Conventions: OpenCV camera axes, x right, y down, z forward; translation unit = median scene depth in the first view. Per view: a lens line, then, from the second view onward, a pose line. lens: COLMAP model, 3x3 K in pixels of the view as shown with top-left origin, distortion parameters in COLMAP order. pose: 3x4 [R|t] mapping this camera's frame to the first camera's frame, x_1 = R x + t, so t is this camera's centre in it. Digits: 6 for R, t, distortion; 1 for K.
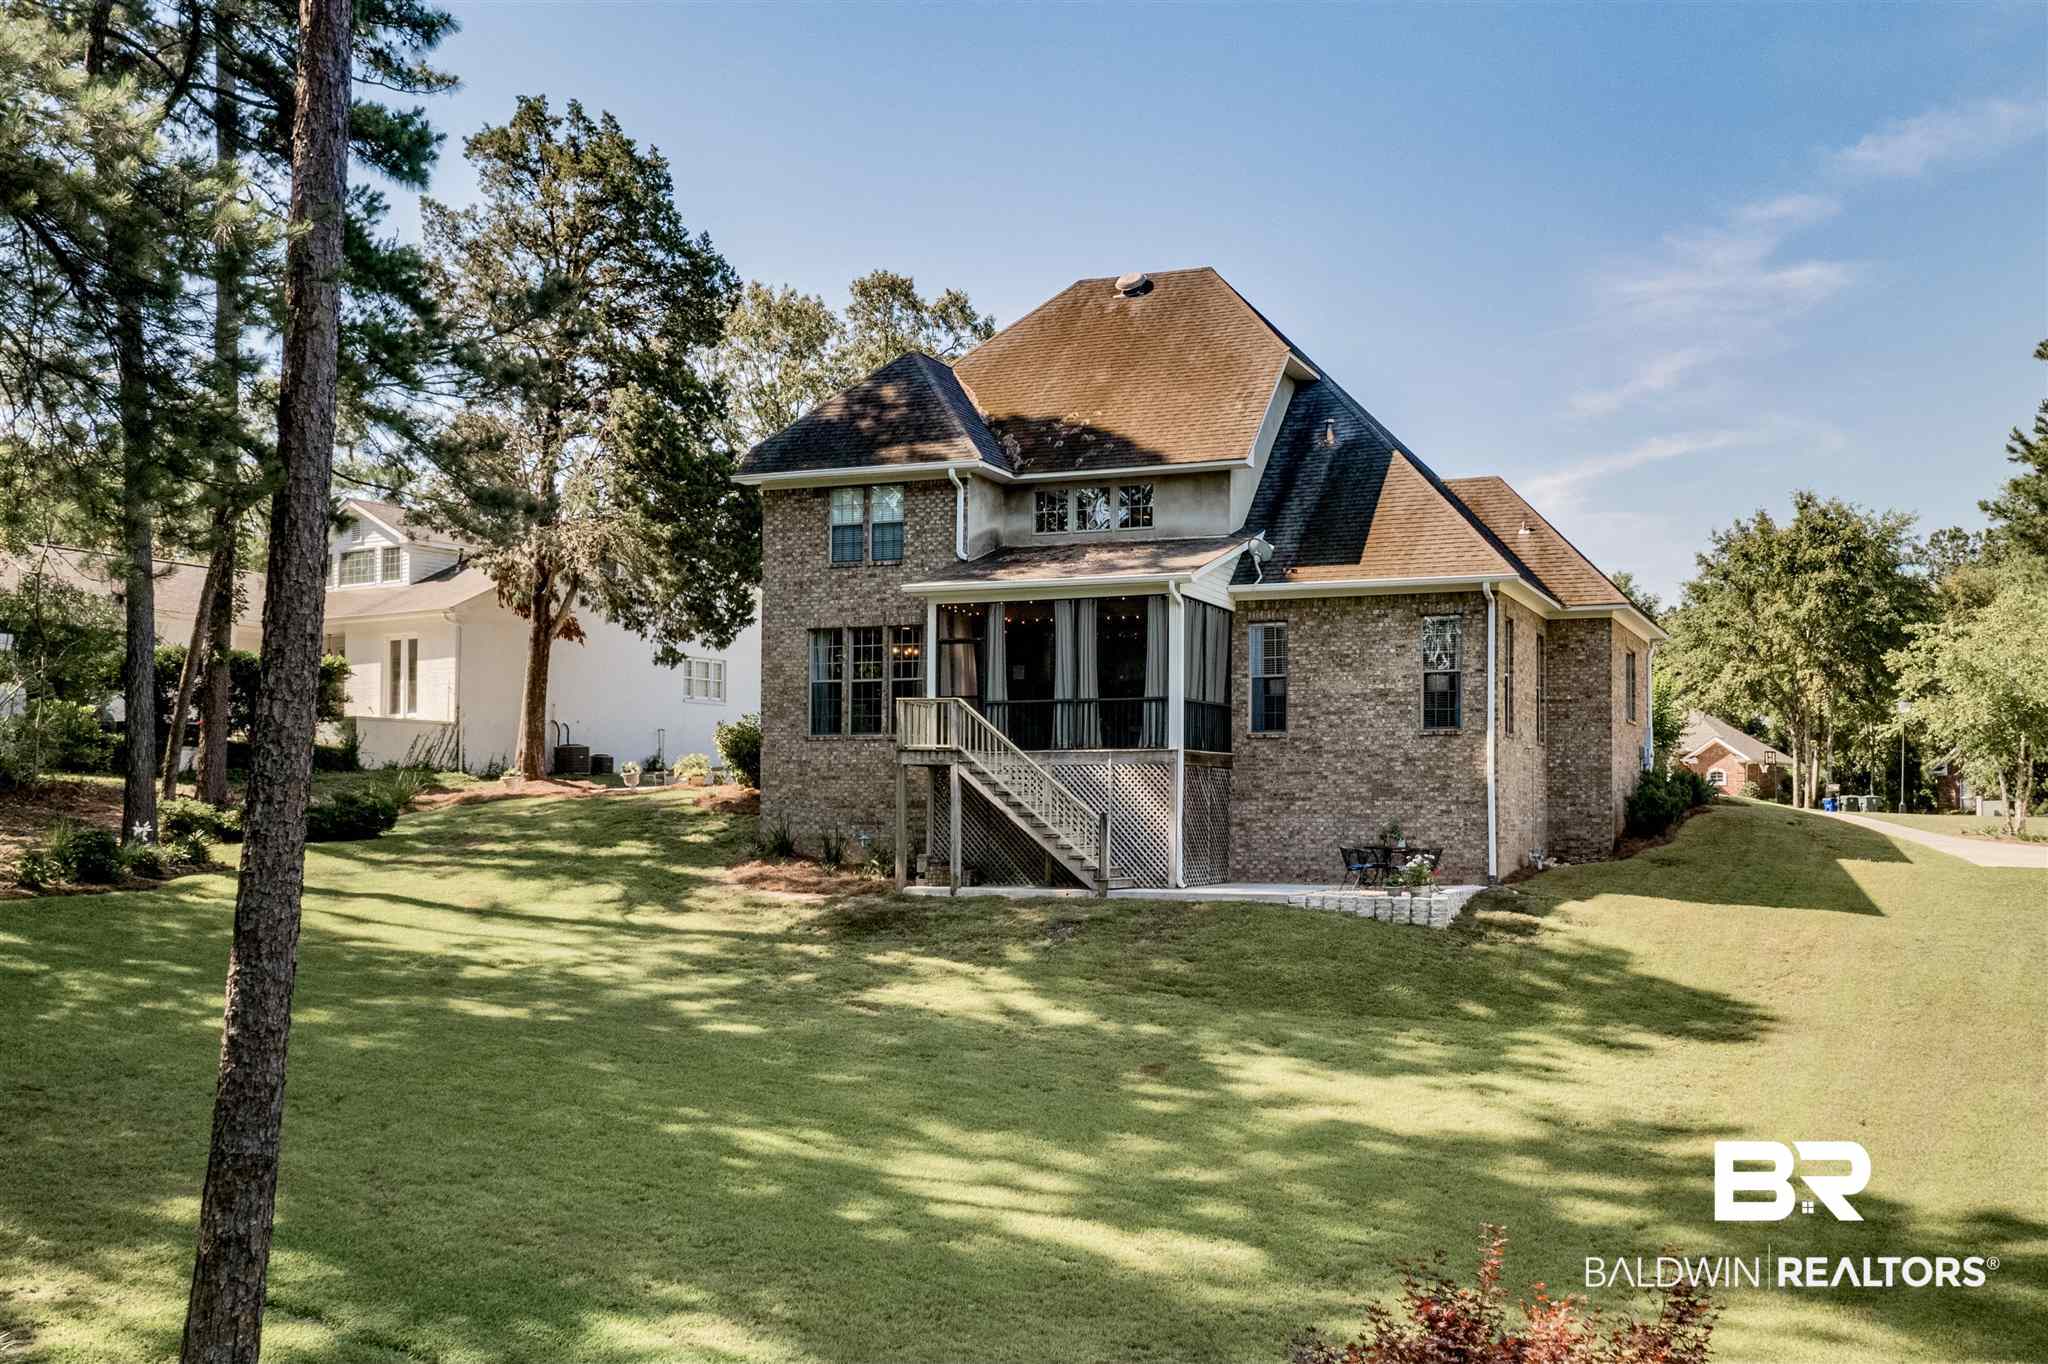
lens RADIAL K [[2094.8, 0, 1094.3], [0, 2094.8, 809.5], [0, 0, 1]] dist [0.029041, -0.000313]
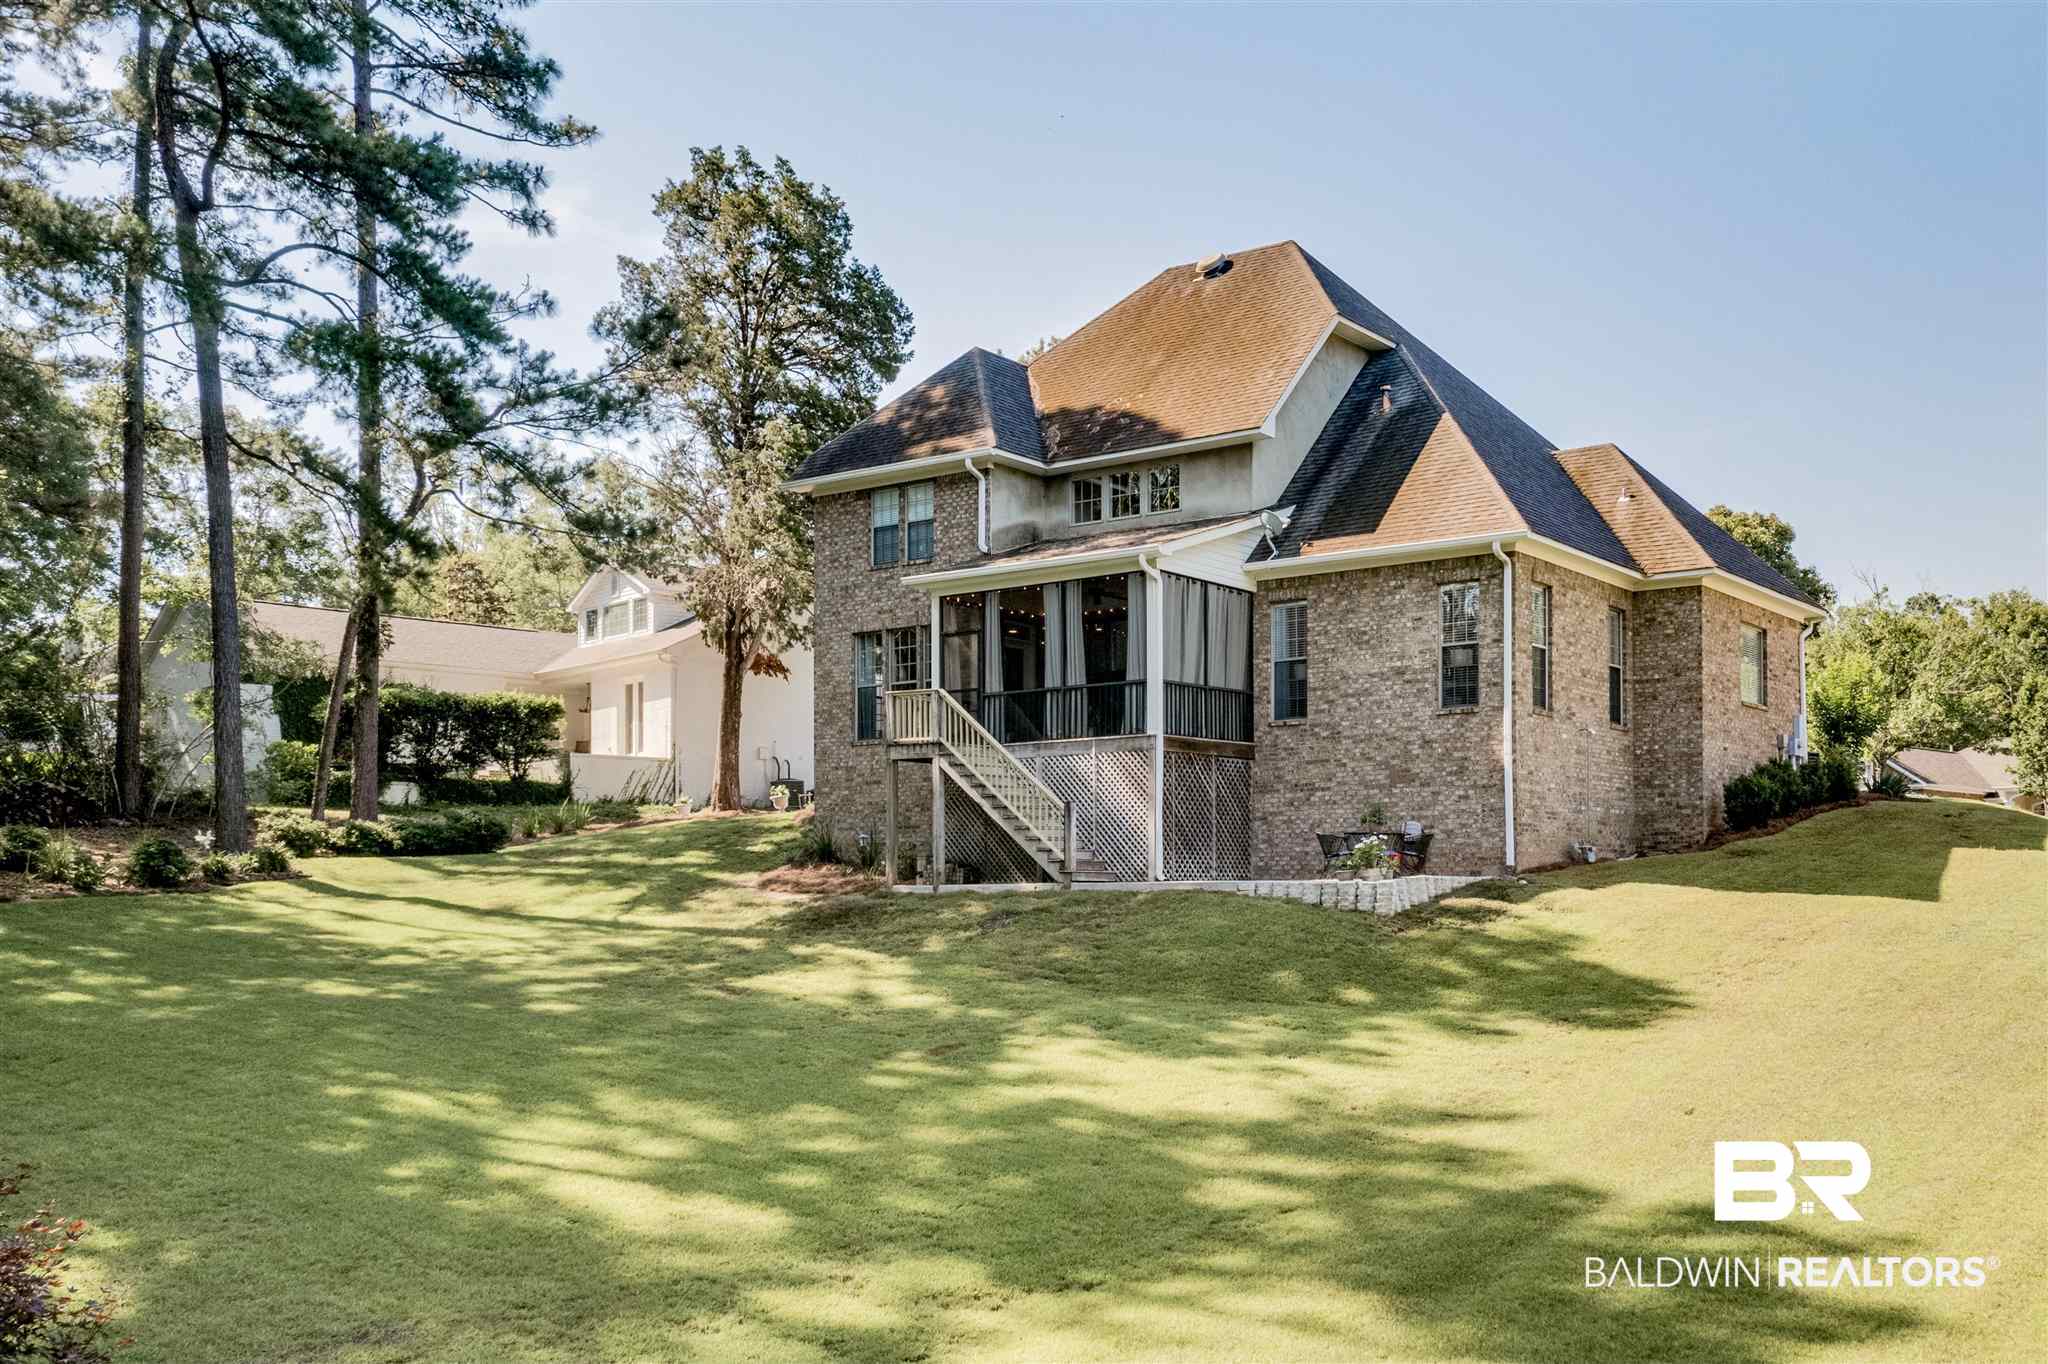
lens RADIAL K [[2034.3, 0, 1124.4], [0, 2034.3, 889.3], [0, 0, 1]] dist [0.014996, 0.005305]
pose [[0.971159, -0.011274, -0.238164, 0.226990], [0.011508, 0.999934, -0.000409, 0.038394], [0.238153, -0.002343, 0.971225, 0.102462]]
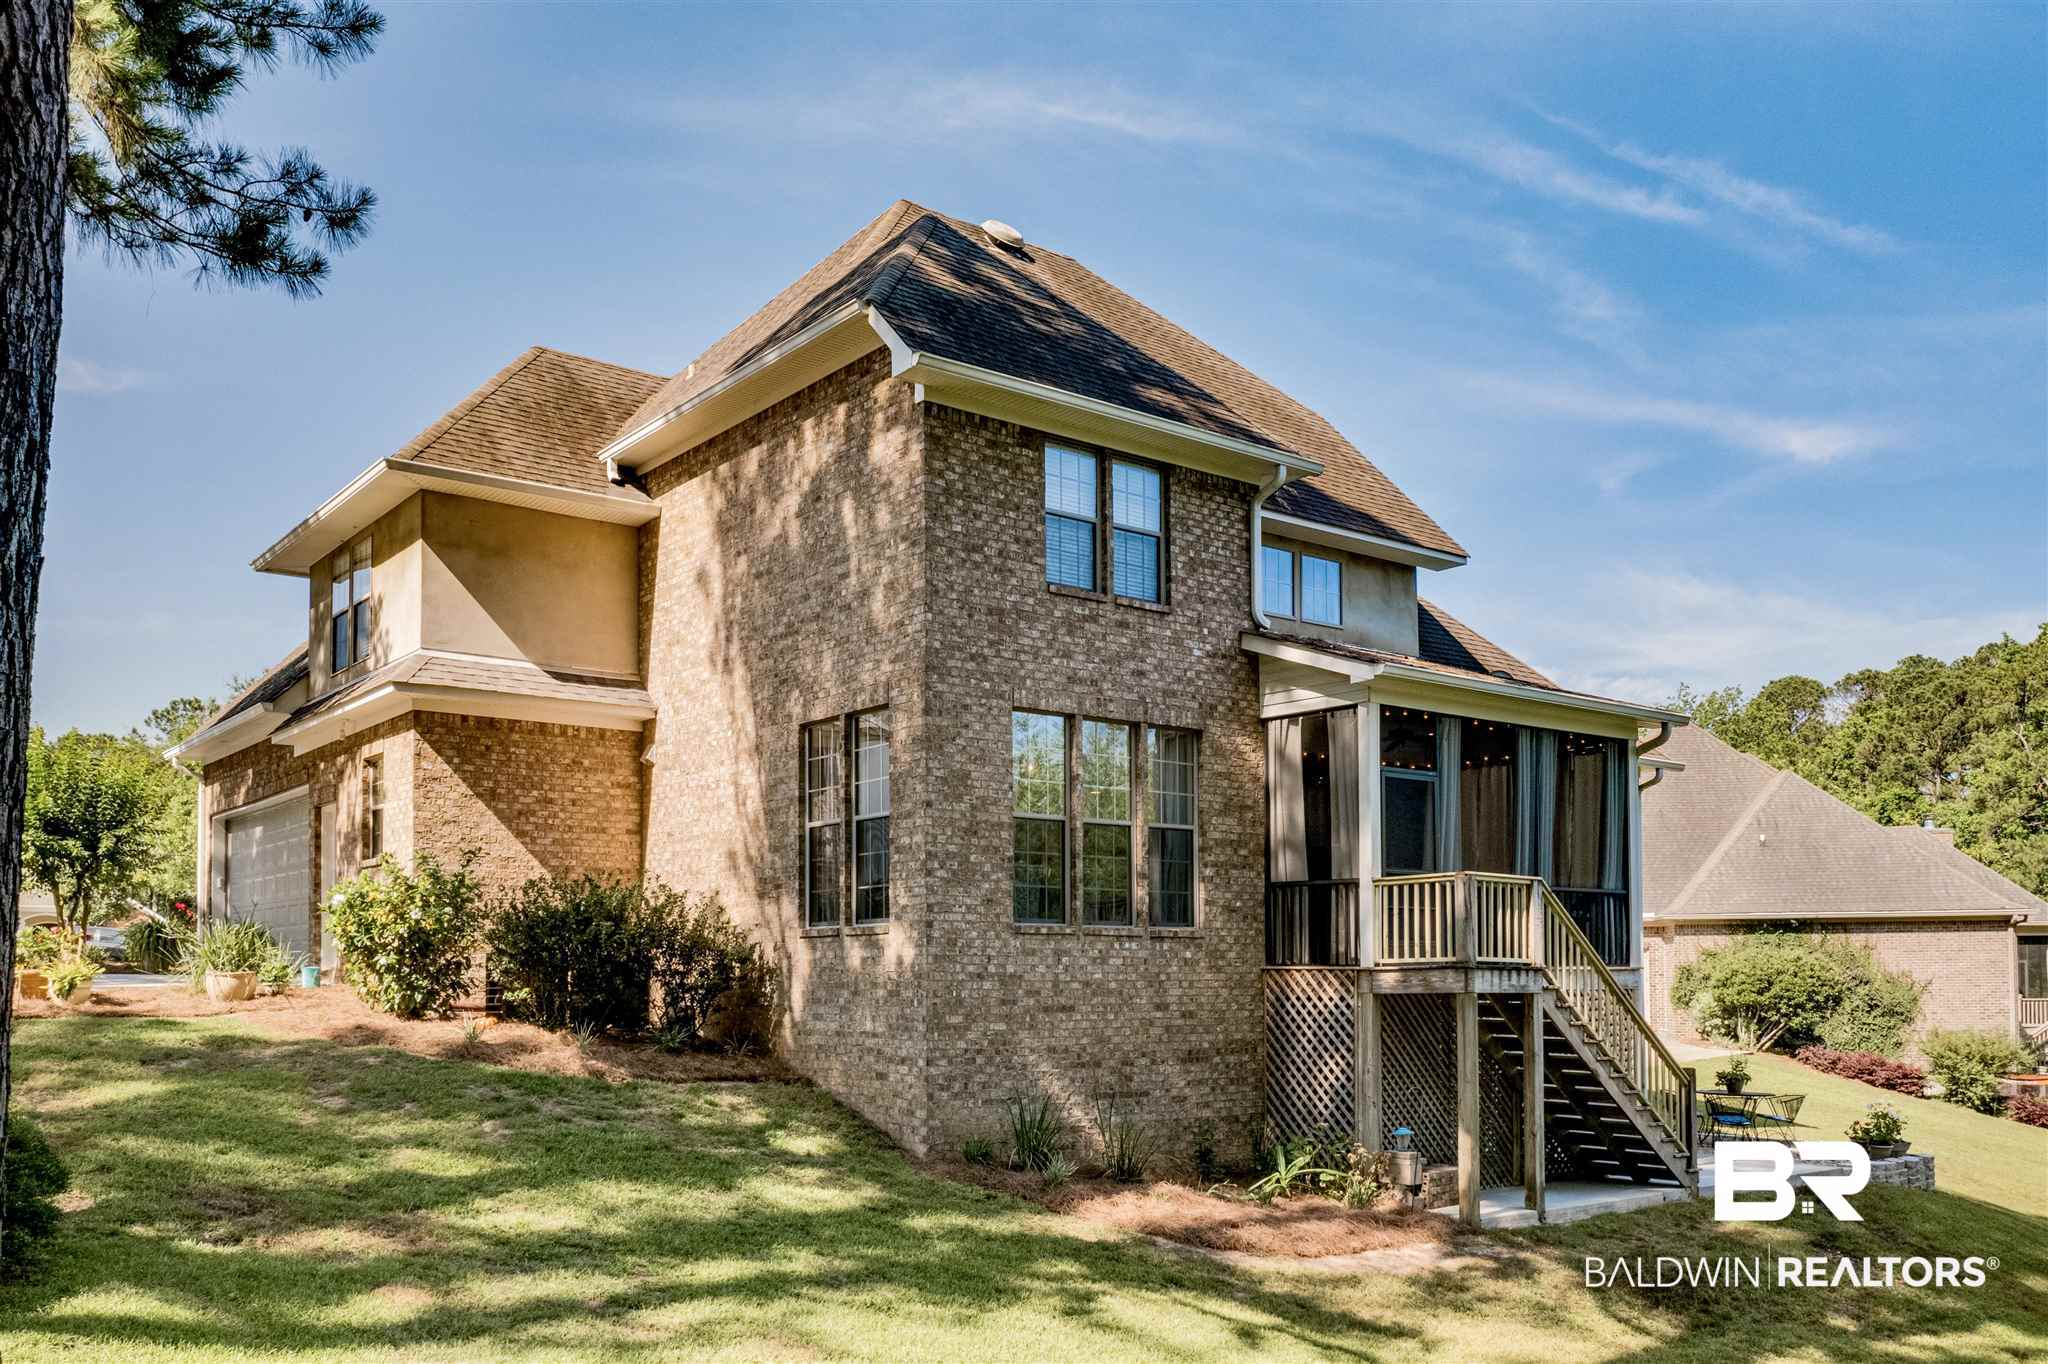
lens RADIAL K [[1725.2, 0, 1023.7], [0, 1725.2, 934.3], [0, 0, 1]] dist [0.000626, 0.011405]
pose [[0.483184, 0.016033, 0.875372, -0.516341], [-0.008869, 0.999871, -0.013418, -0.028746], [-0.875474, -0.001280, 0.483264, 0.844726]]
